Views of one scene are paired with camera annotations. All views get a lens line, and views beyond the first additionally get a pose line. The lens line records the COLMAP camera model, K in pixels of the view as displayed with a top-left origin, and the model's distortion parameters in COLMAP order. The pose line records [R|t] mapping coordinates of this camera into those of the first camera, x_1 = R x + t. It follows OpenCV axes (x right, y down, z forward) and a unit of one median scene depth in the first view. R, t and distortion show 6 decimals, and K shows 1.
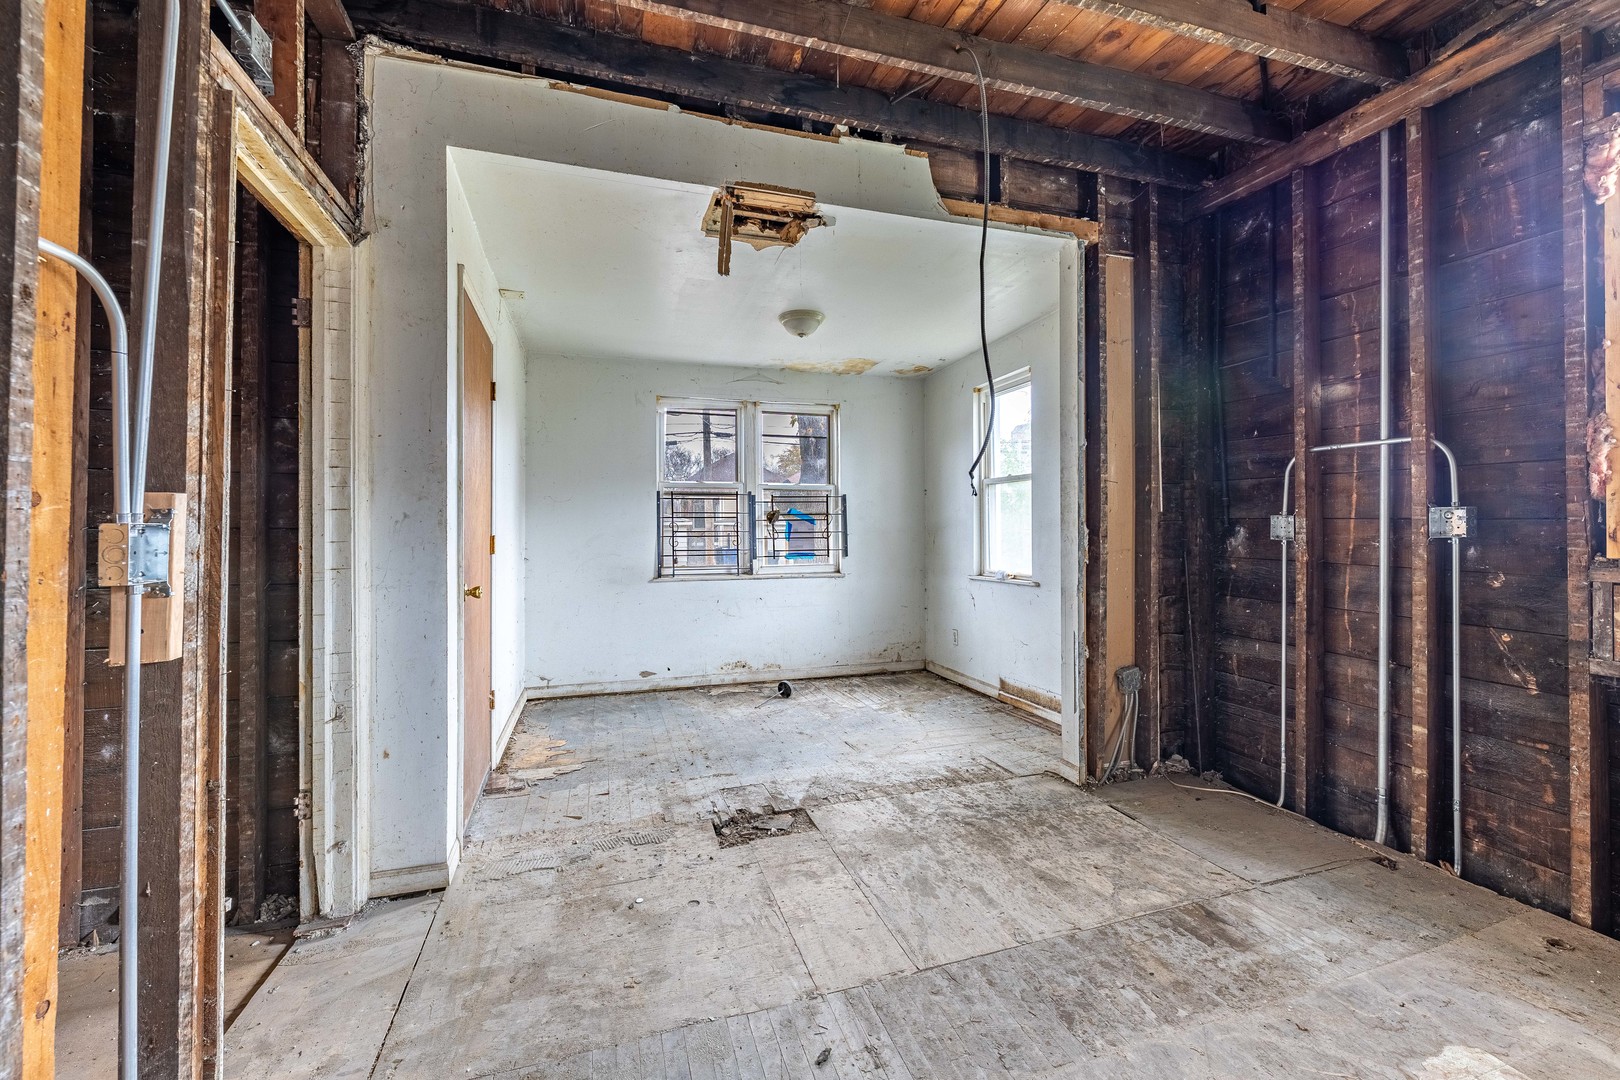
lens RADIAL K [[666.8, 0, 793.9], [0, 666.8, 509.1], [0, 0, 1]] dist [-0.000731, -0.000401]
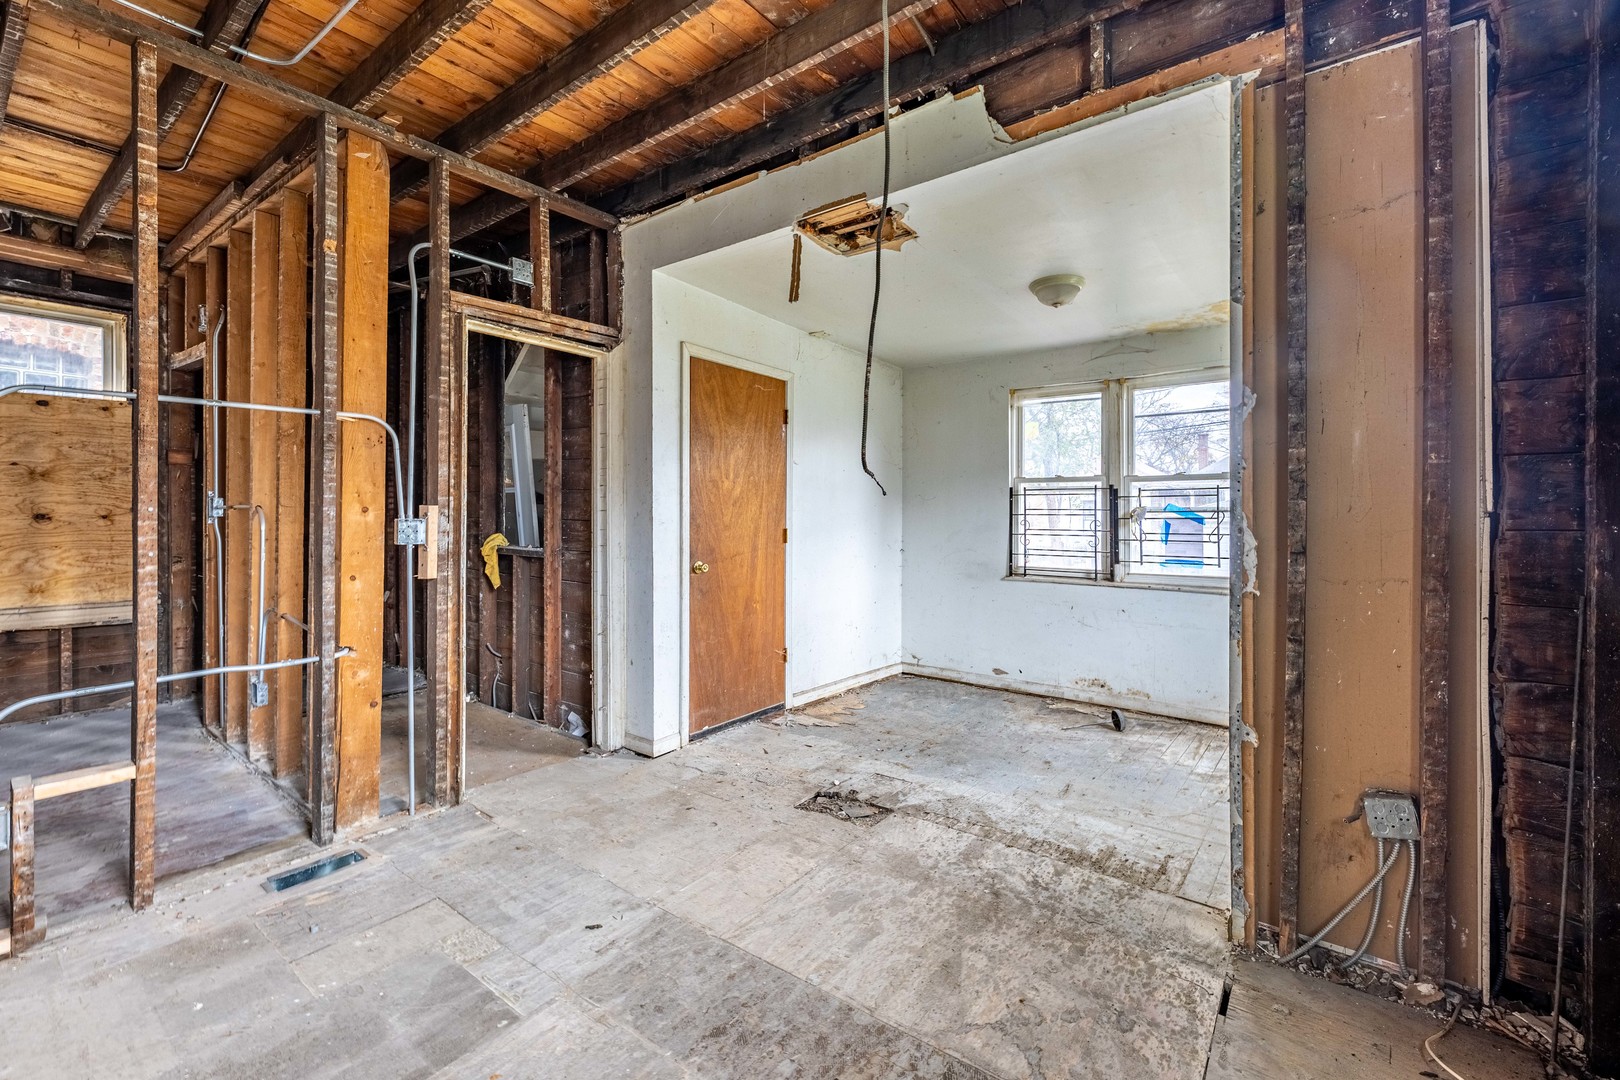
lens RADIAL K [[685.5, 0, 813.3], [0, 685.5, 508.9], [0, 0, 1]] dist [0.001244, 0.000063]
pose [[0.575737, -0.000674, -0.817634, 0.759666], [0.009225, 0.999941, 0.005671, -0.006219], [0.817583, -0.010808, 0.575710, 0.313164]]
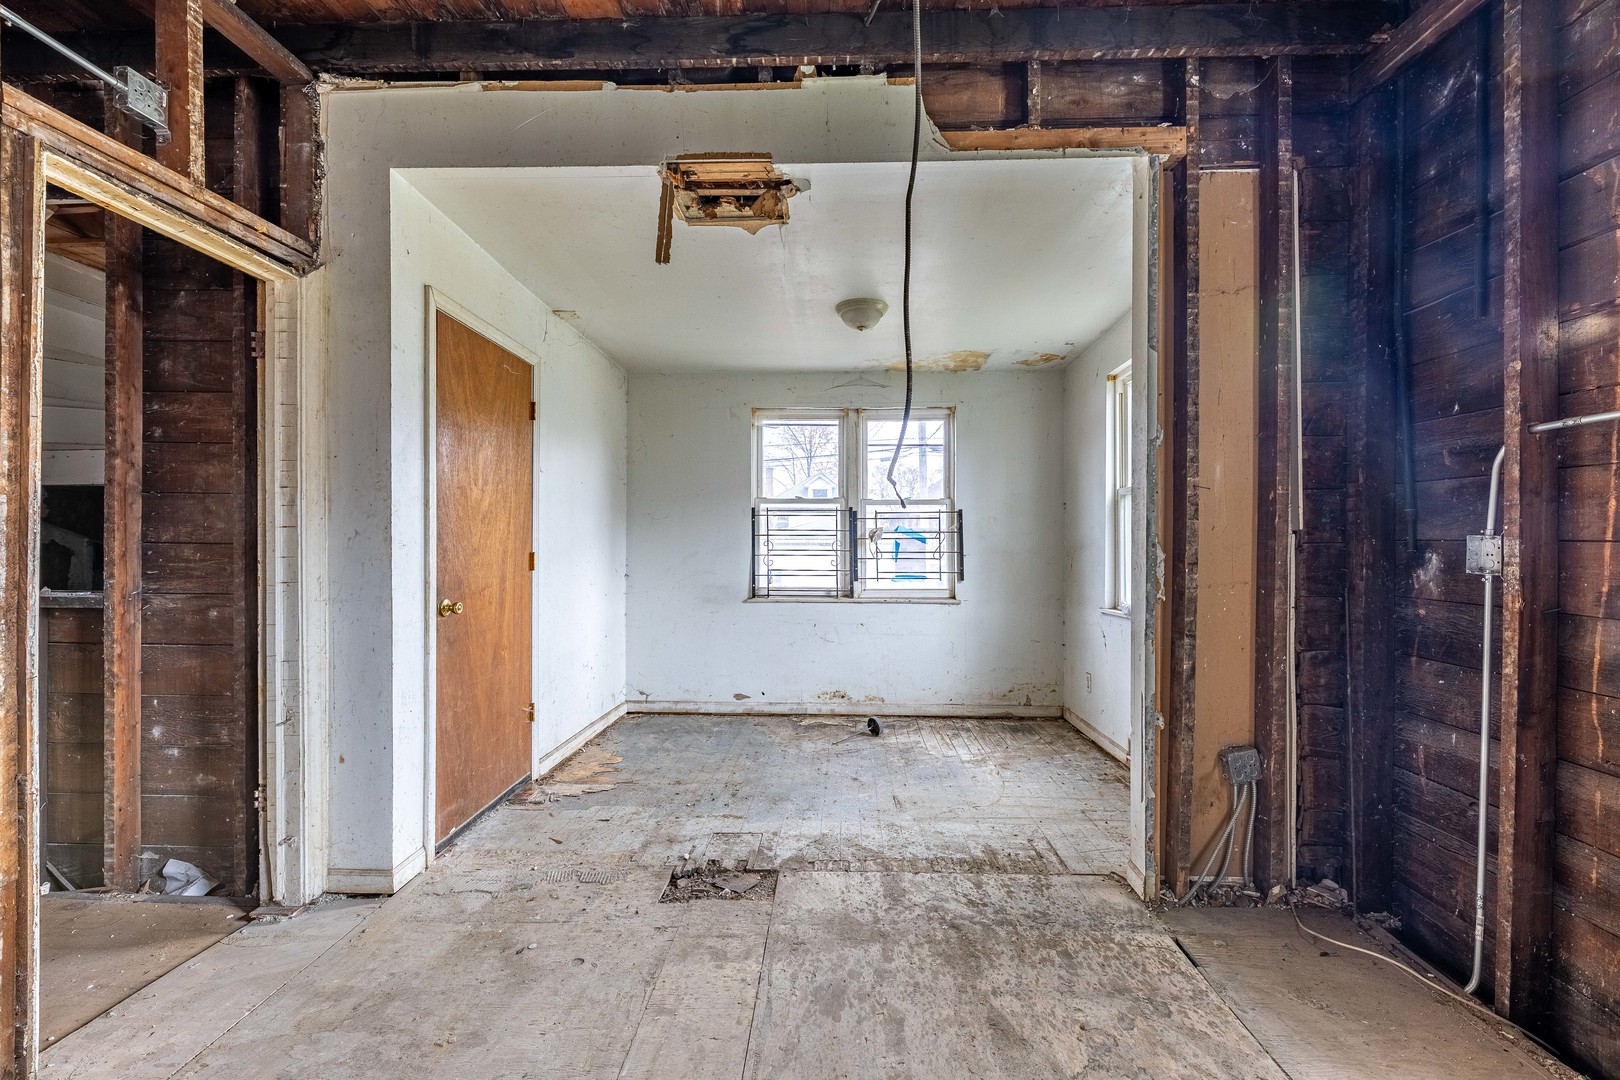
lens RADIAL K [[677.3, 0, 814.7], [0, 677.3, 535.0], [0, 0, 1]] dist [0.004547, -0.004070]
pose [[0.943936, 0.003537, -0.330110, 0.340982], [0.000725, 0.999918, 0.012788, 0.000349], [0.330128, -0.012310, 0.943856, 0.183042]]
